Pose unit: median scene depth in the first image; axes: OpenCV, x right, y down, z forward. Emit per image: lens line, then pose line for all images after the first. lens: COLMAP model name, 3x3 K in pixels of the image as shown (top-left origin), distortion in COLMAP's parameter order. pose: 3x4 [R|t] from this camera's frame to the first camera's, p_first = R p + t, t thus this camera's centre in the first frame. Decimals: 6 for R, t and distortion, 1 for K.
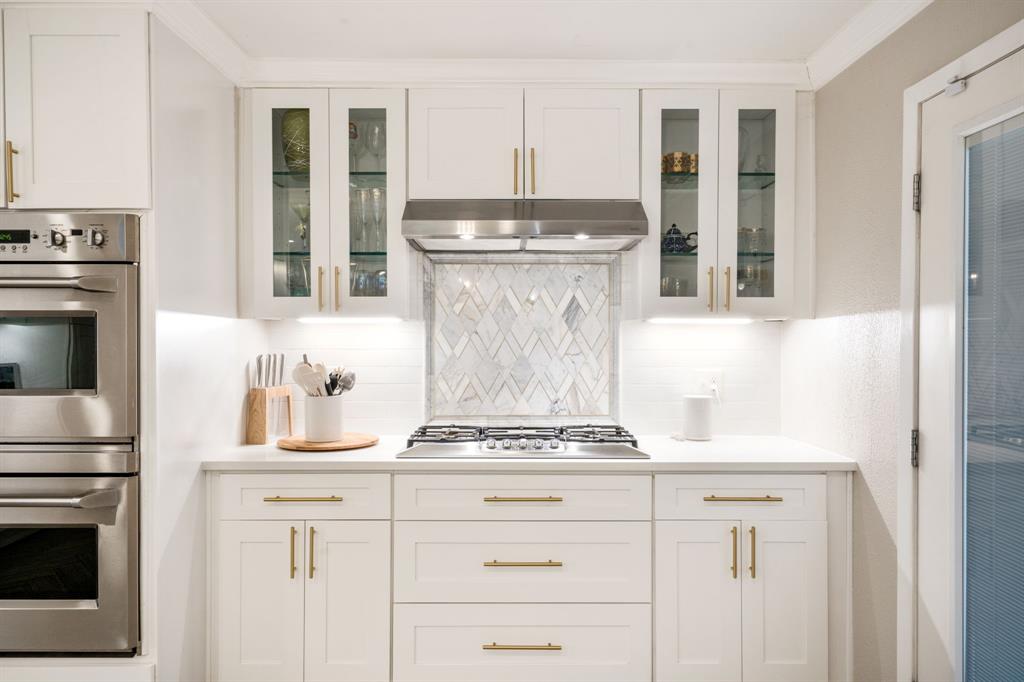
lens RADIAL K [[695.9, 0, 508.0], [0, 695.9, 336.2], [0, 0, 1]] dist [0.024193, -0.000542]
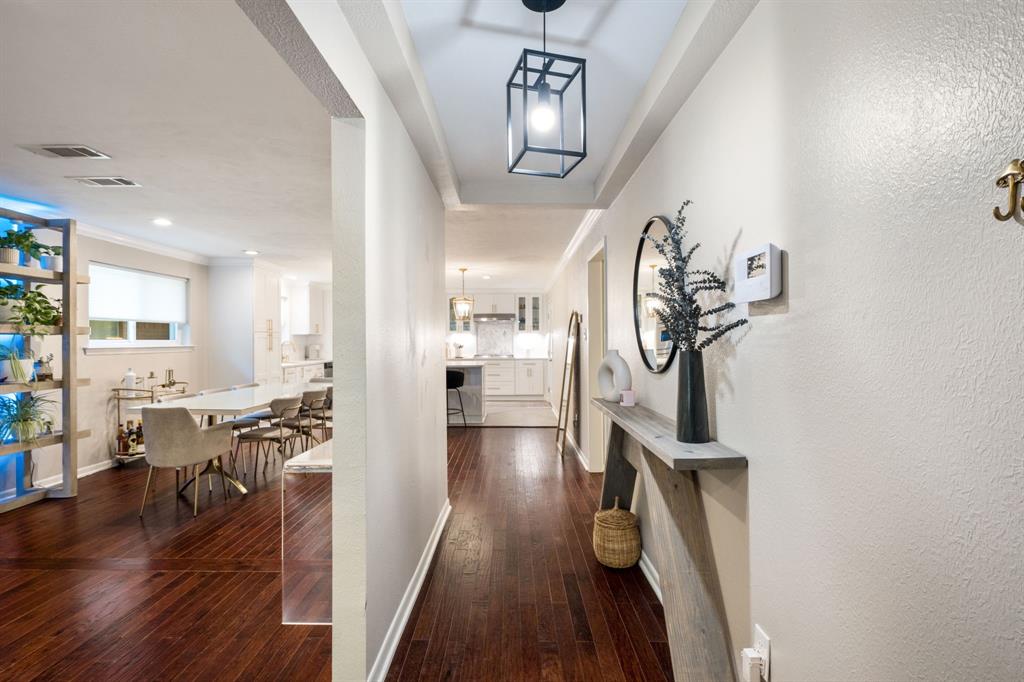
lens RADIAL K [[473.4, 0, 518.8], [0, 473.4, 342.9], [0, 0, 1]] dist [0.000129, -0.000571]
pose [[0.999838, -0.009746, 0.015108, 0.159060], [0.009835, 0.999935, -0.005835, 0.066390], [-0.015050, 0.005983, 0.999869, -2.788633]]
